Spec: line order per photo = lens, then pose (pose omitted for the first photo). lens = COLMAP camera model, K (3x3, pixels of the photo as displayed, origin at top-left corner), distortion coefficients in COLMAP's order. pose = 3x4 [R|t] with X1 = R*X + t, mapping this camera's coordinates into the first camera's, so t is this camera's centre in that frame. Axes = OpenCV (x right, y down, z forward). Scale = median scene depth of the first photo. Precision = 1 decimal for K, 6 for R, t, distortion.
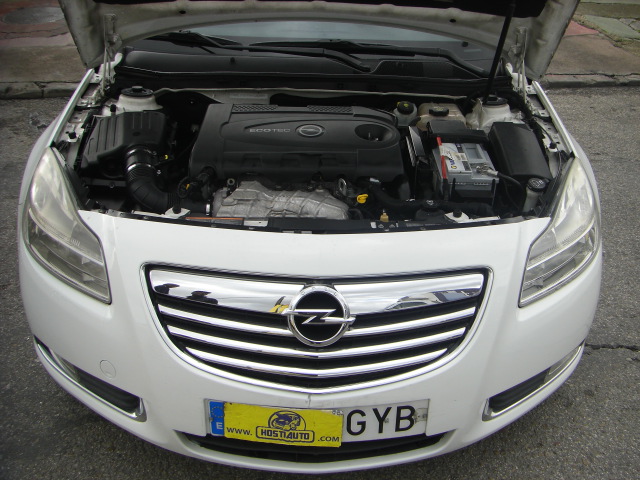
lens RADIAL K [[738.7, 0, 366.1], [0, 738.7, 197.8], [0, 0, 1]] dist [-0.185010, 0.106350]
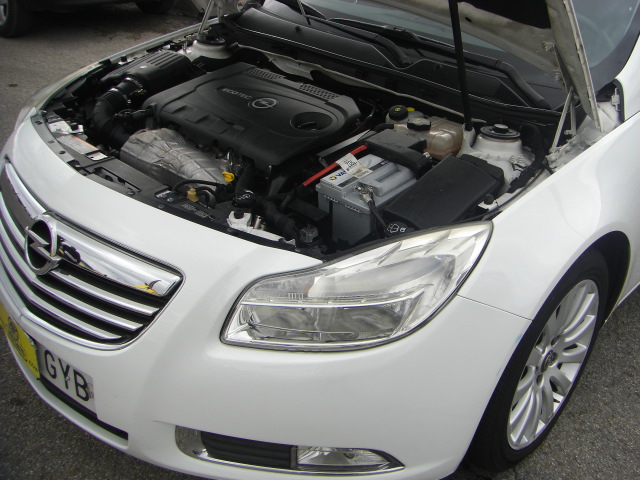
lens RADIAL K [[738.7, 0, 366.1], [0, 738.7, 197.8], [0, 0, 1]] dist [-0.185010, 0.106350]
pose [[0.713500, 0.301667, -0.632388, 0.663593], [-0.324752, 0.942148, 0.083025, -0.099669], [0.620849, 0.146131, 0.770190, 0.385984]]
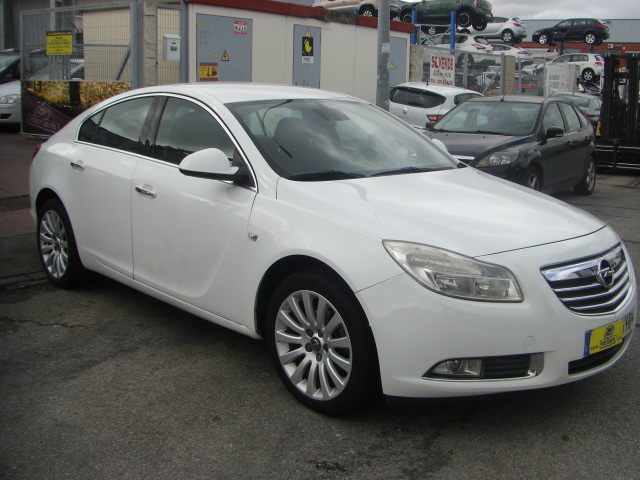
lens RADIAL K [[738.7, 0, 366.1], [0, 738.7, 197.8], [0, 0, 1]] dist [-0.185010, 0.106350]
pose [[0.732299, -0.129831, 0.668492, -1.380676], [0.295840, 0.944837, -0.140577, 0.042232], [-0.613365, 0.300711, 0.730312, -0.063403]]
